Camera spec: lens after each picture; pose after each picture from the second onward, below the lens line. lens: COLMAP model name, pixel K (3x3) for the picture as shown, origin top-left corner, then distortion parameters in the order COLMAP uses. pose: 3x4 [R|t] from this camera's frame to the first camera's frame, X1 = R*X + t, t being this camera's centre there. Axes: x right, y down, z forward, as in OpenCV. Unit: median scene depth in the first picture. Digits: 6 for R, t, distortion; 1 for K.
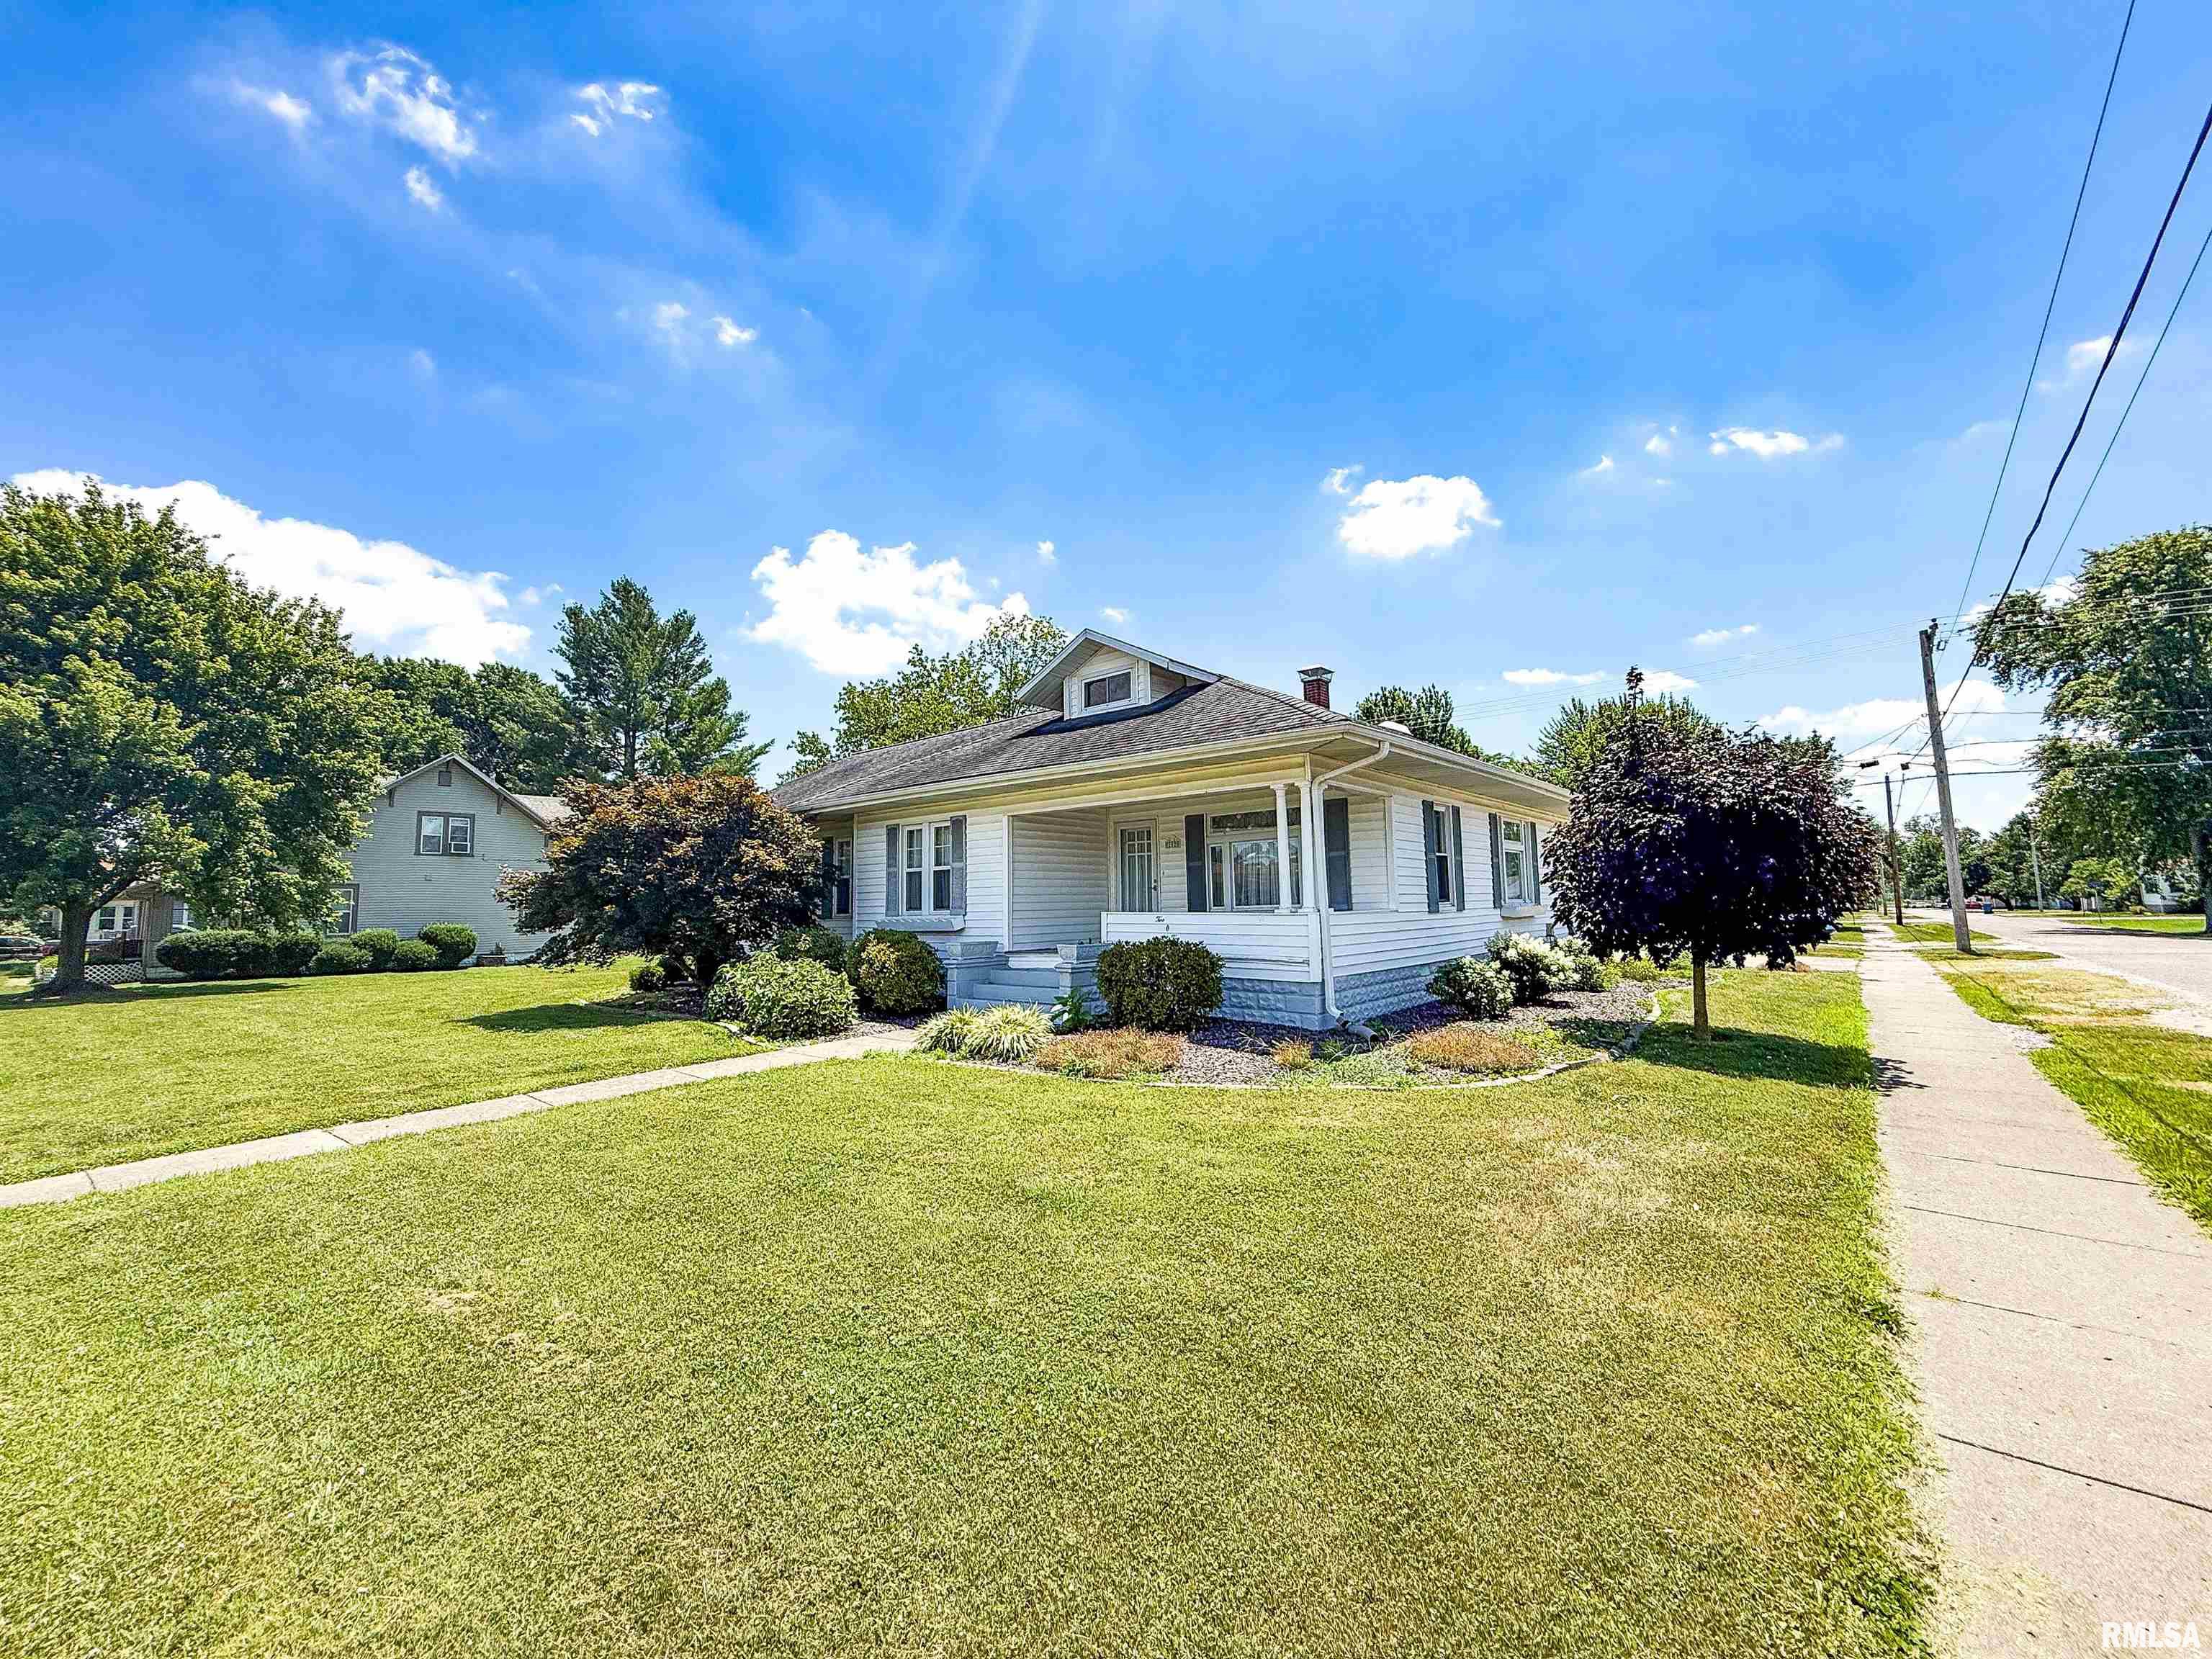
lens RADIAL K [[887.5, 0, 1107.5], [0, 887.5, 833.7], [0, 0, 1]] dist [-0.000785, -0.000008]
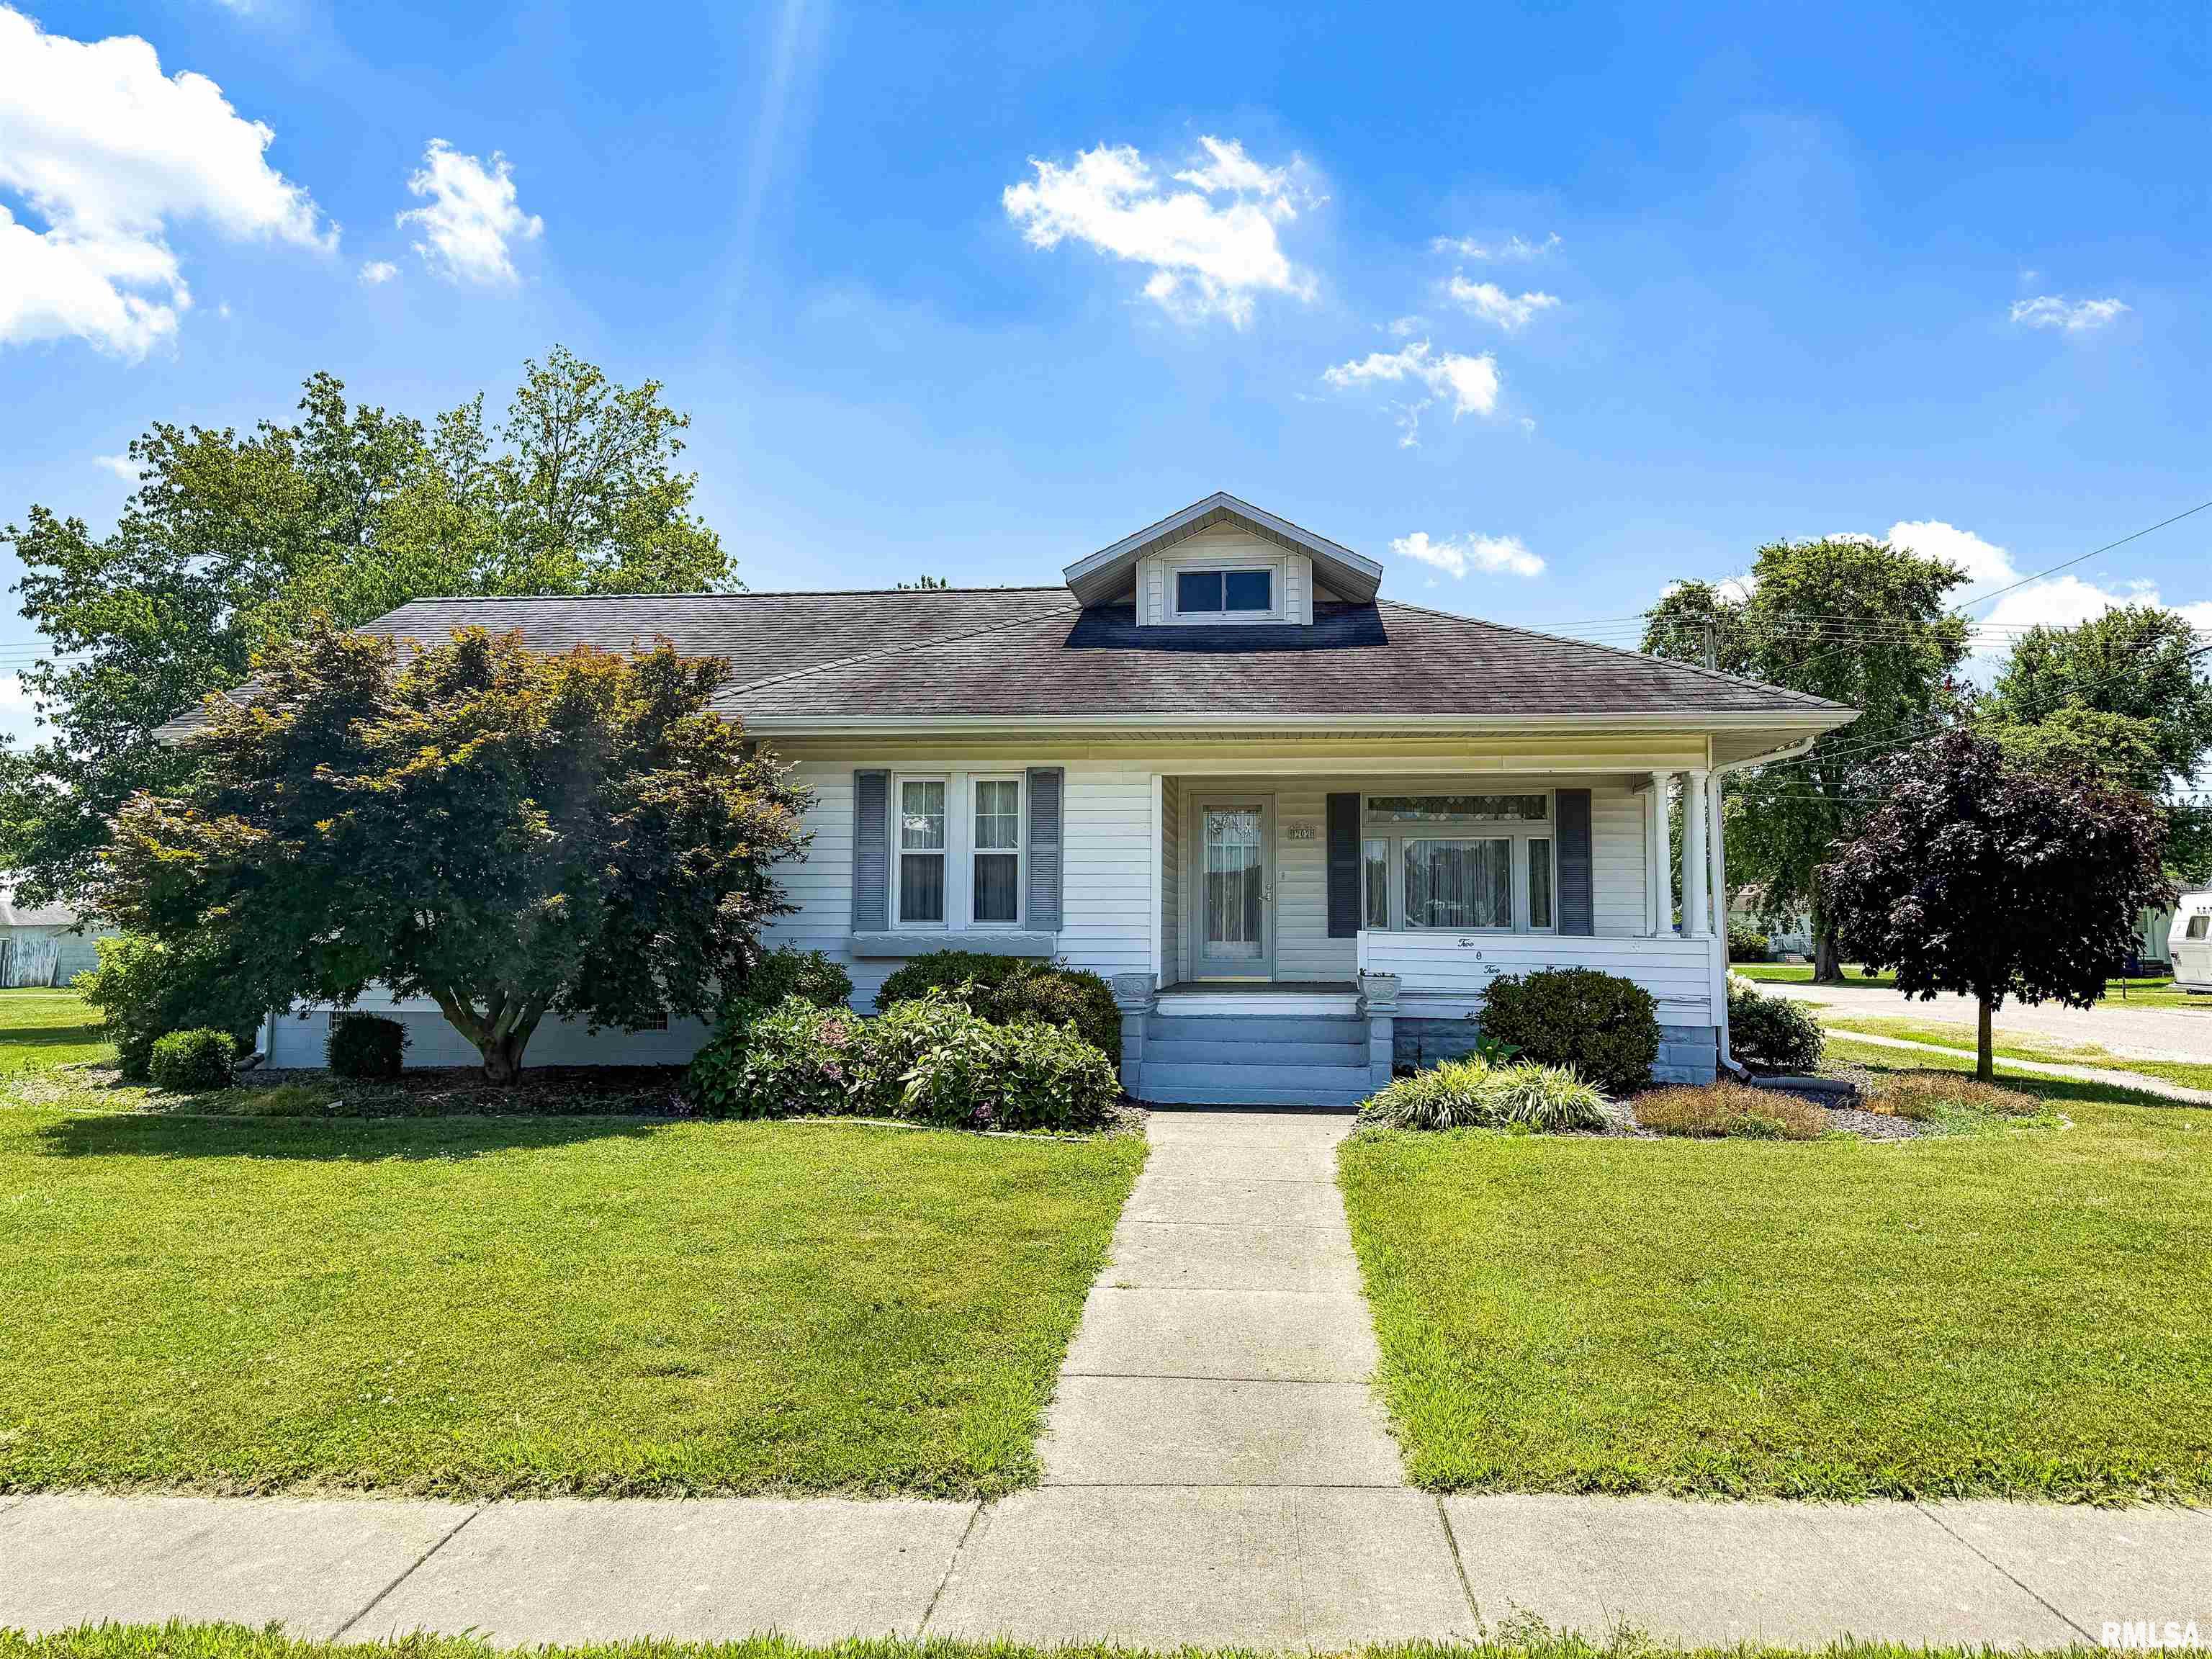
lens RADIAL K [[1545.2, 0, 1105.6], [0, 1545.2, 823.2], [0, 0, 1]] dist [0.039834, 0.000144]
pose [[0.836643, 0.058788, 0.544585, -0.692294], [-0.067551, 0.997708, -0.003924, 0.019045], [-0.543567, -0.033504, 0.838697, 0.091846]]
